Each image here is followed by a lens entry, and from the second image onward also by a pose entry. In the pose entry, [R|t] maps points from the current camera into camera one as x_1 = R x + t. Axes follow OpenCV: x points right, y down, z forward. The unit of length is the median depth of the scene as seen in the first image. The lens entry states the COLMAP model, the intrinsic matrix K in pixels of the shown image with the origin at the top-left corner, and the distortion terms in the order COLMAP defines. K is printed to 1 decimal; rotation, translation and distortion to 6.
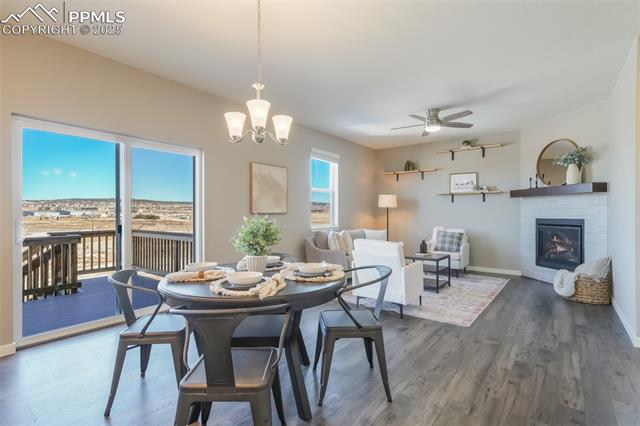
lens RADIAL K [[307.2, 0, 320.6], [0, 307.2, 215.2], [0, 0, 1]] dist [-0.005142, -0.000379]
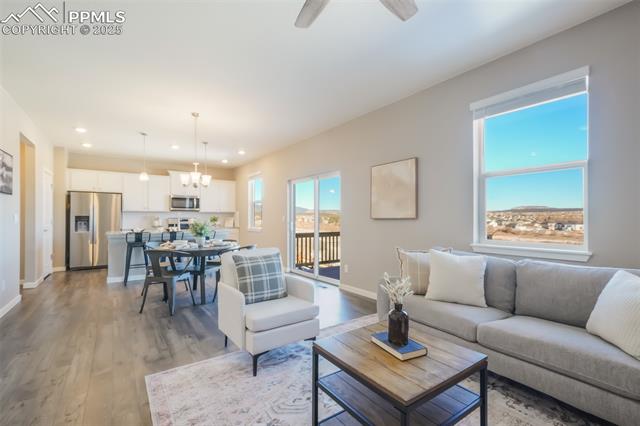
lens RADIAL K [[293.3, 0, 319.1], [0, 293.3, 216.5], [0, 0, 1]] dist [0.000212, 0.000803]
pose [[-0.289154, -0.011501, -0.957213, 1.106038], [-0.014729, 0.999863, -0.007565, -0.005690], [0.957169, 0.011911, -0.289284, 1.711387]]
